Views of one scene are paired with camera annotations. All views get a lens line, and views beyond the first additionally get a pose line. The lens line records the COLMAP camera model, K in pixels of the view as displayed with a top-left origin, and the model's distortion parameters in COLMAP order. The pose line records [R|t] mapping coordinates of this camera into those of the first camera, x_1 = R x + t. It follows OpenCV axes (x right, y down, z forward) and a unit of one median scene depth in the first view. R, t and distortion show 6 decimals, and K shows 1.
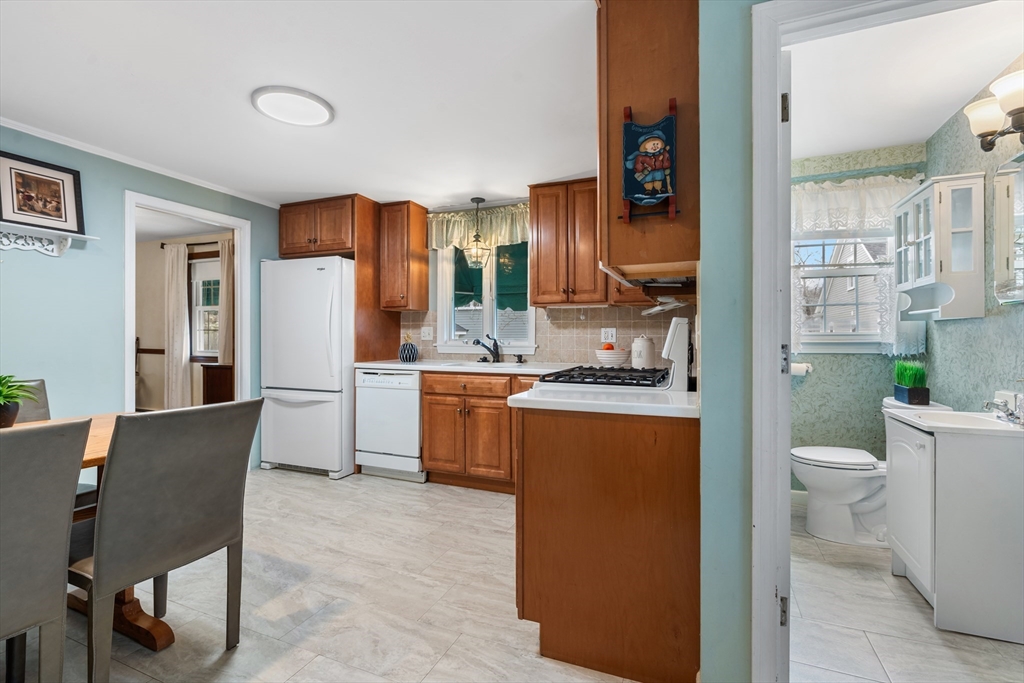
lens RADIAL K [[459.6, 0, 510.7], [0, 459.6, 338.0], [0, 0, 1]] dist [-0.010735, 0.003878]
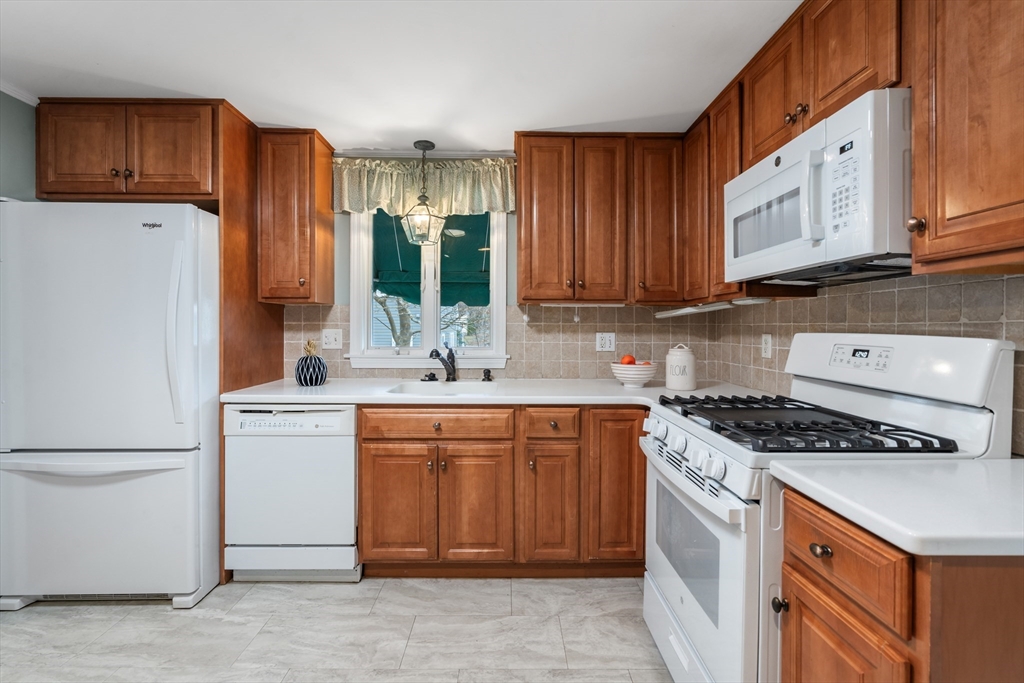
lens RADIAL K [[459.6, 0, 513.0], [0, 459.6, 331.6], [0, 0, 1]] dist [-0.010735, 0.003878]
pose [[0.919464, -0.003333, 0.393159, -0.249981], [0.000011, 0.999964, 0.008450, -0.031810], [-0.393173, -0.007766, 0.919432, 0.360092]]
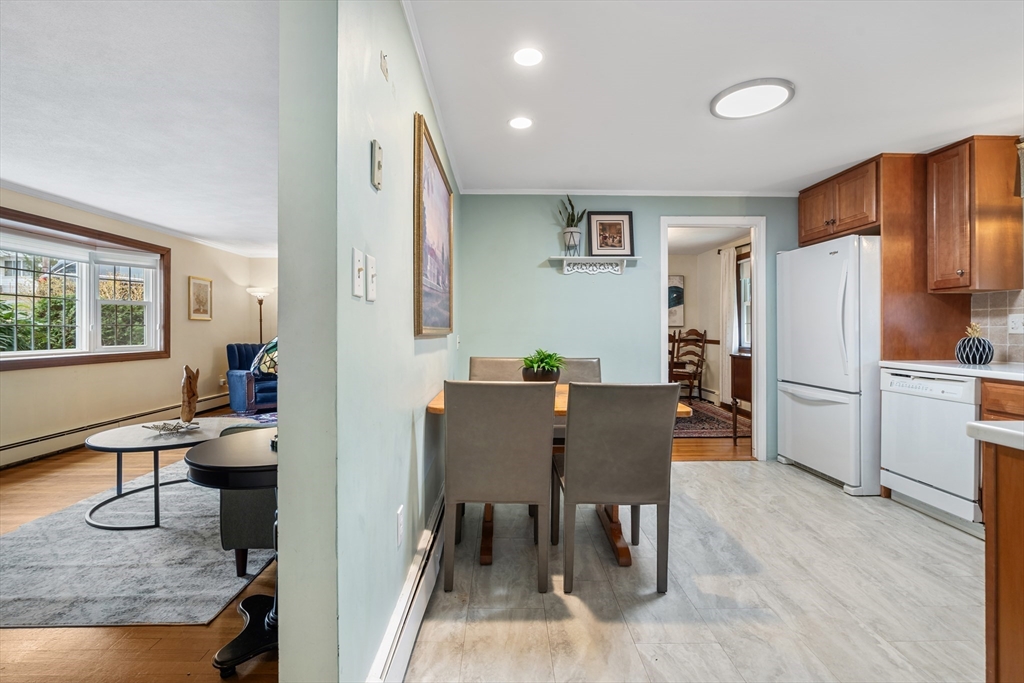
lens RADIAL K [[459.6, 0, 516.2], [0, 459.6, 328.3], [0, 0, 1]] dist [-0.010735, 0.003878]
pose [[0.407703, -0.005858, -0.913096, 0.152933], [0.000398, 0.999980, -0.006237, 0.001212], [0.913114, 0.002179, 0.407697, 0.082728]]
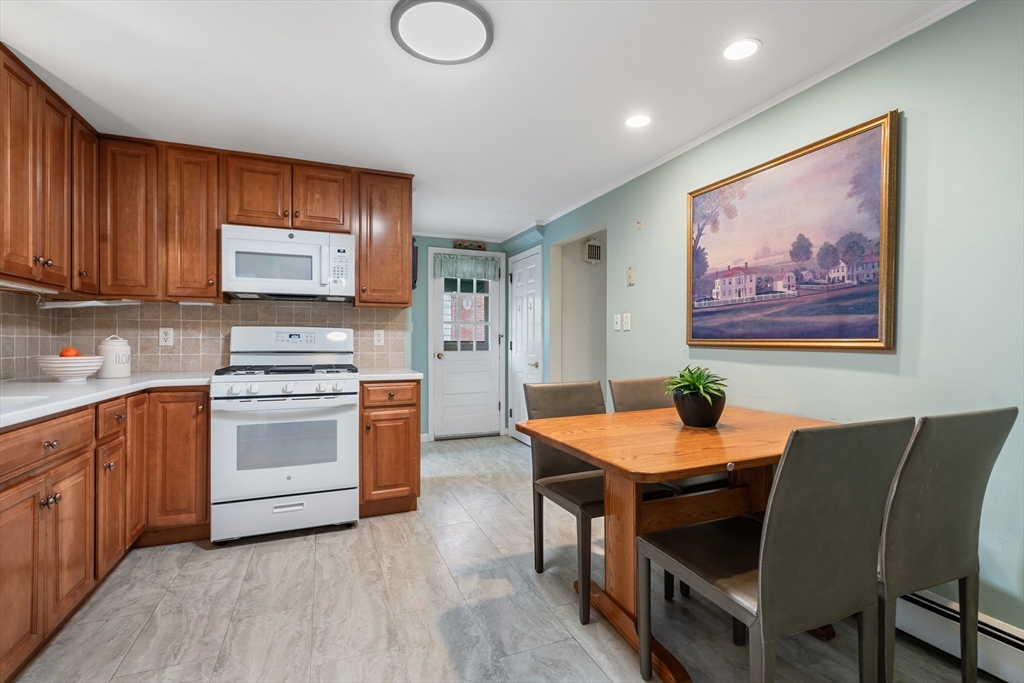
lens RADIAL K [[459.6, 0, 502.2], [0, 459.6, 344.1], [0, 0, 1]] dist [-0.010735, 0.003878]
pose [[-0.692326, -0.012660, 0.721474, -0.718625], [-0.005228, 0.999908, 0.012529, -0.005662], [-0.721566, 0.004902, -0.692328, 0.962992]]
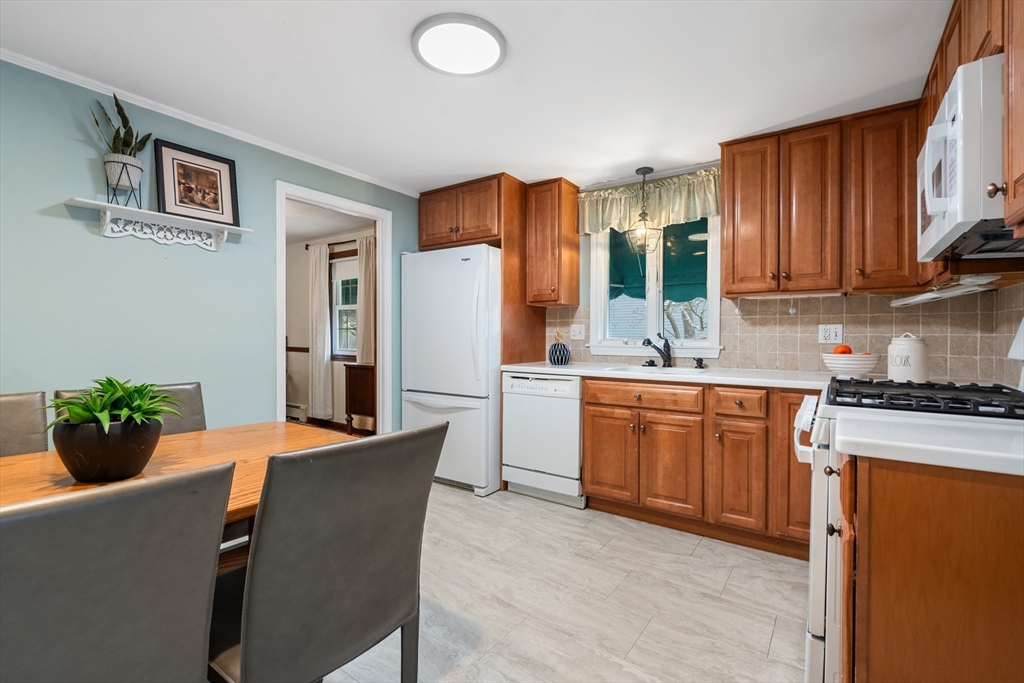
lens RADIAL K [[459.6, 0, 511.9], [0, 459.6, 340.6], [0, 0, 1]] dist [-0.010735, 0.003878]
pose [[0.975077, 0.003442, -0.221840, -0.136348], [-0.001811, 0.999970, 0.007559, 0.000219], [0.221860, -0.006969, 0.975054, 0.158198]]
